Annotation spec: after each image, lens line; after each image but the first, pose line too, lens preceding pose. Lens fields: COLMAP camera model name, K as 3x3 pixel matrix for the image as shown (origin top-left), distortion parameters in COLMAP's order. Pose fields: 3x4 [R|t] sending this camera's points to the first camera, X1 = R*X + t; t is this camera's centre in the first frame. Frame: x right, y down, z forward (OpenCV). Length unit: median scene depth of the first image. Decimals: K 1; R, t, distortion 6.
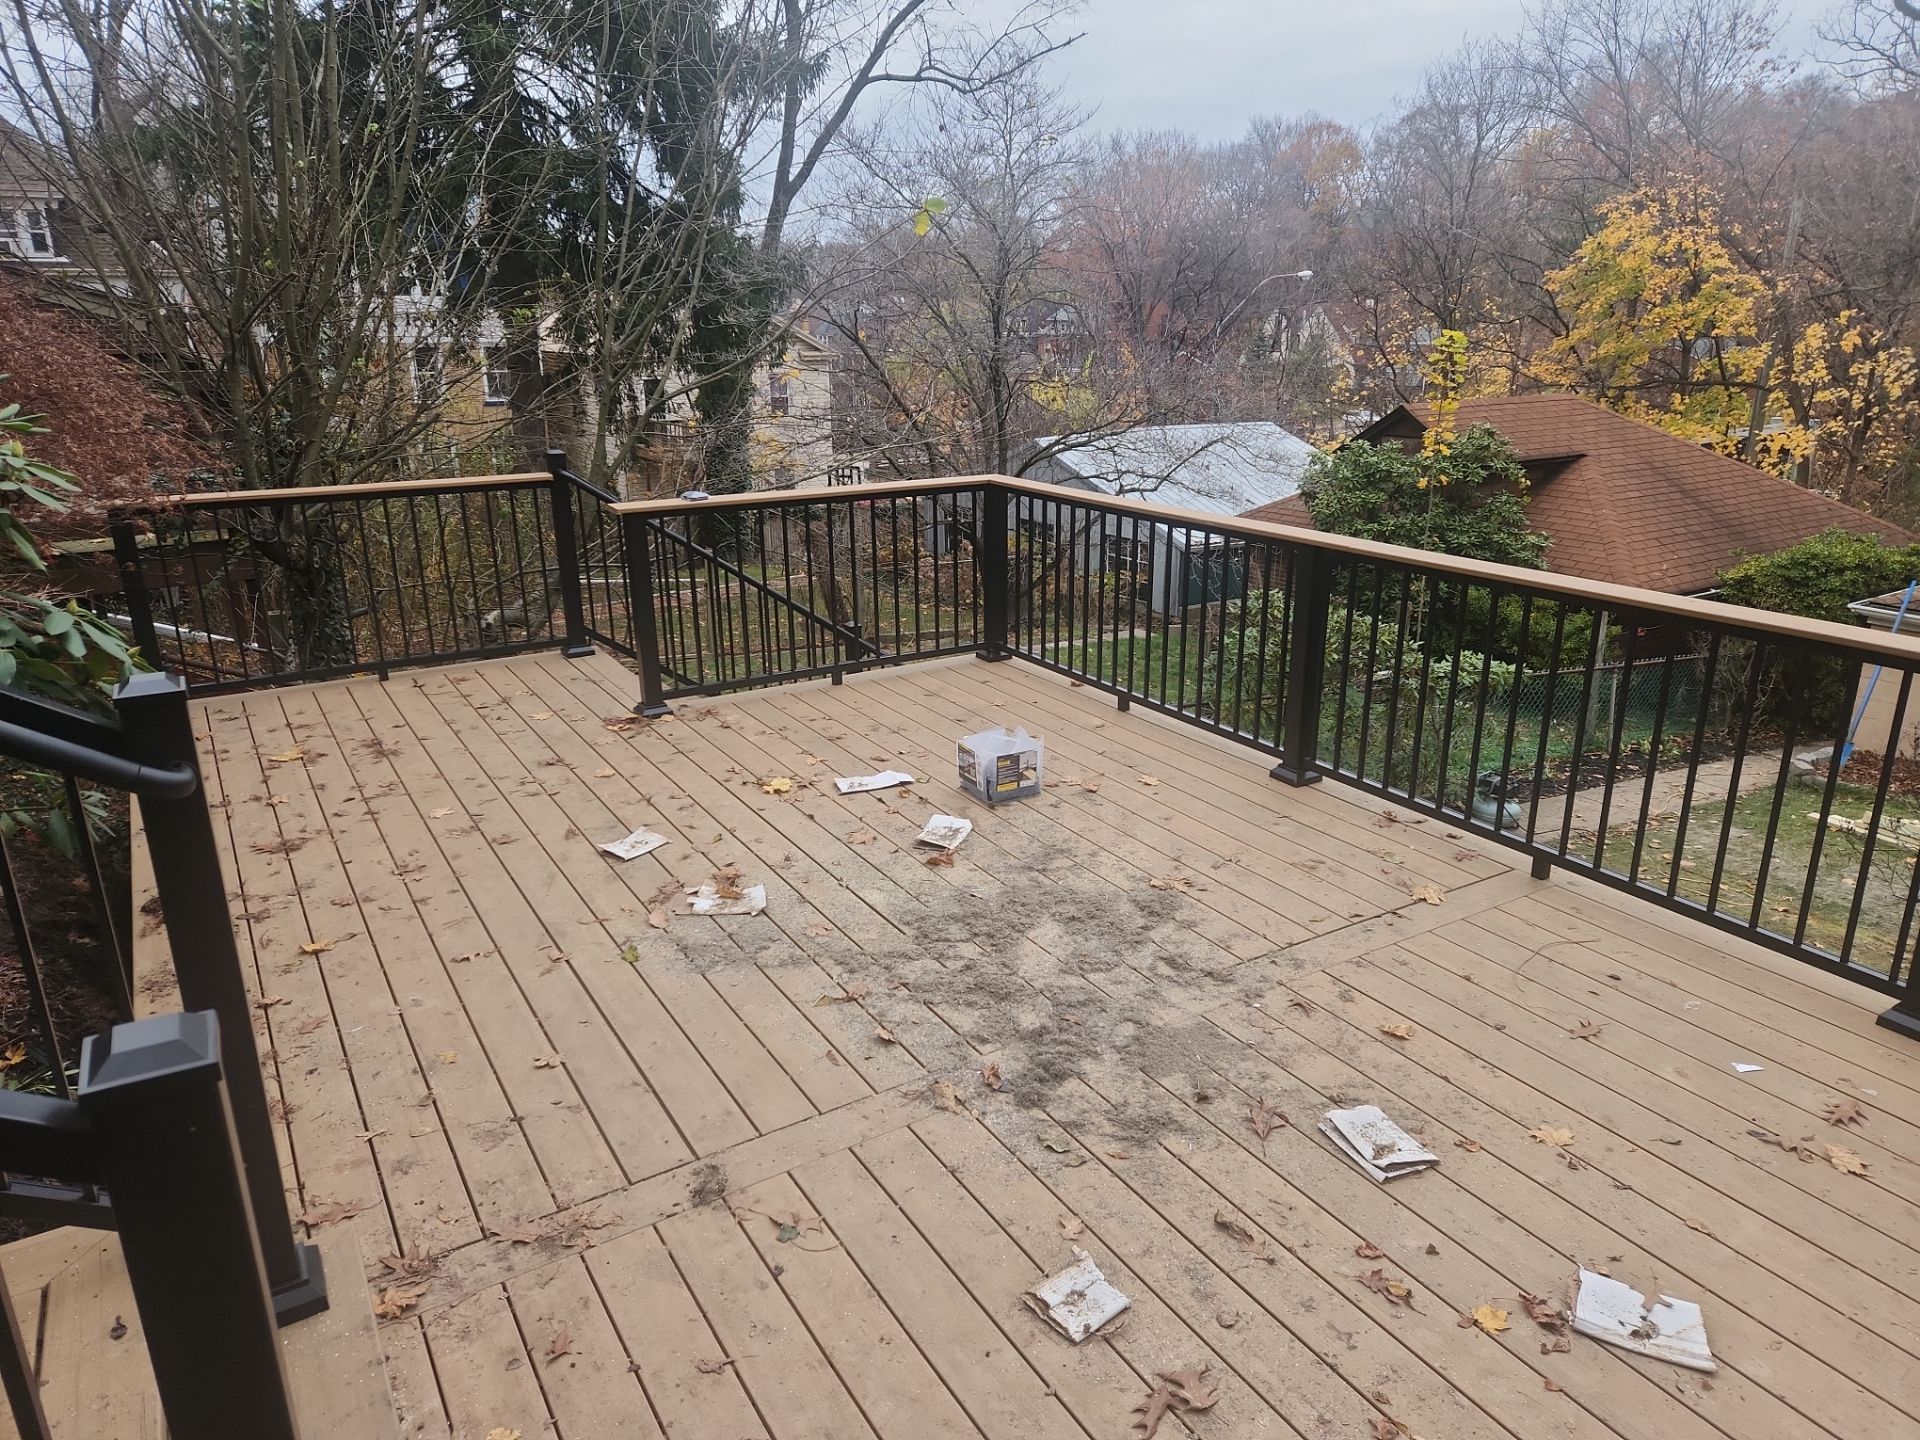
lens RADIAL K [[1286.2, 0, 962.5], [0, 1286.2, 726.1], [0, 0, 1]] dist [0.043038, -0.013804]
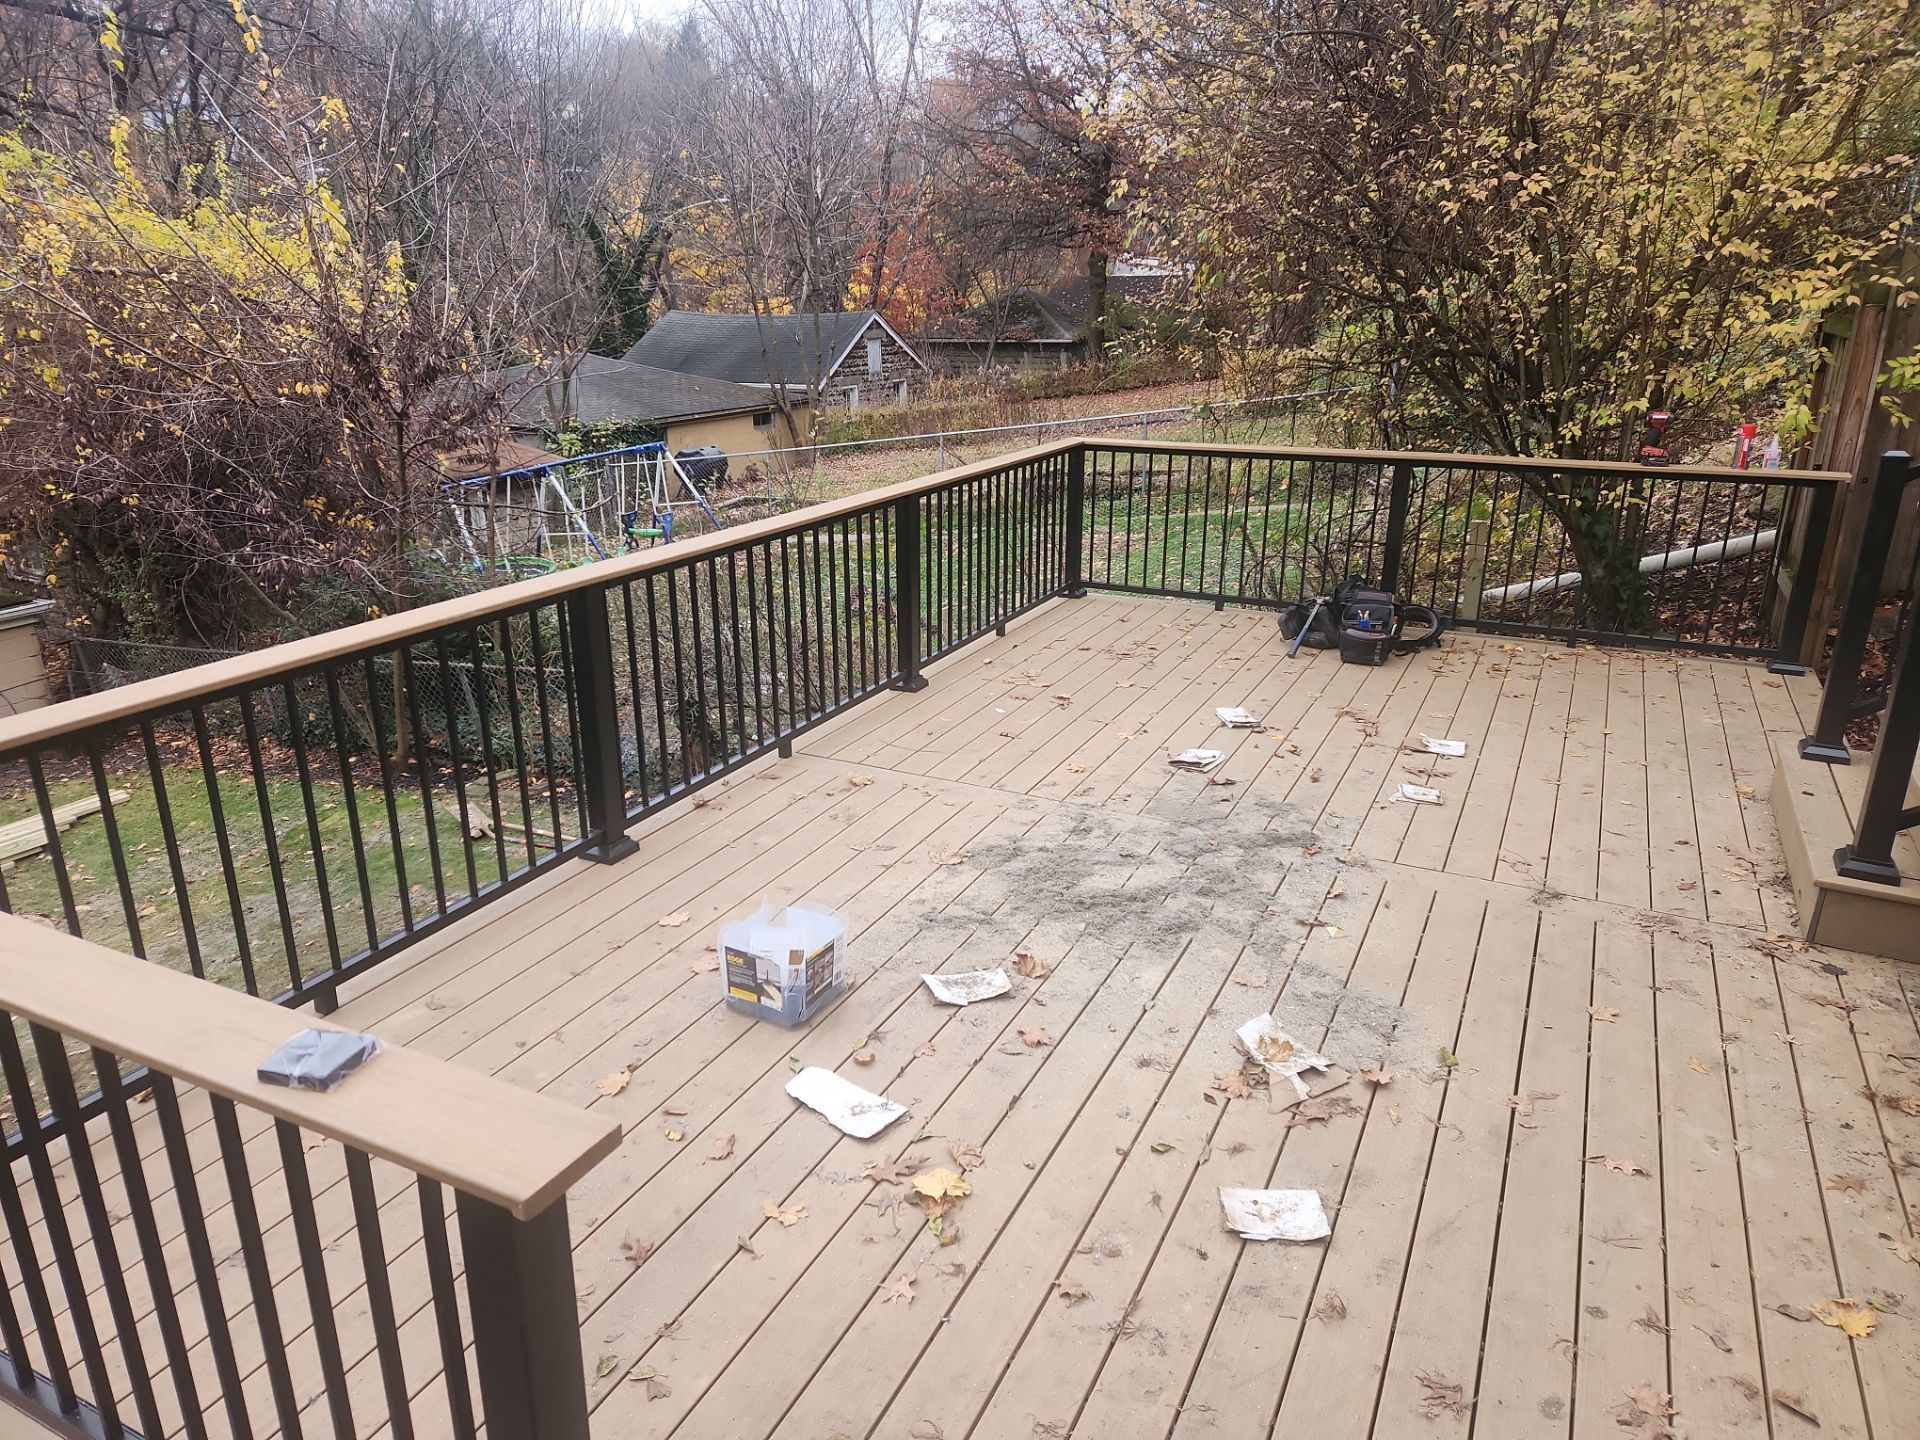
lens RADIAL K [[1286.2, 0, 959.7], [0, 1286.2, 719.7], [0, 0, 1]] dist [0.043038, -0.013804]
pose [[-0.538806, -0.264029, 0.799985, -0.718891], [0.265371, 0.848076, 0.458634, -0.496505], [-0.799541, 0.459408, -0.386883, 1.504075]]
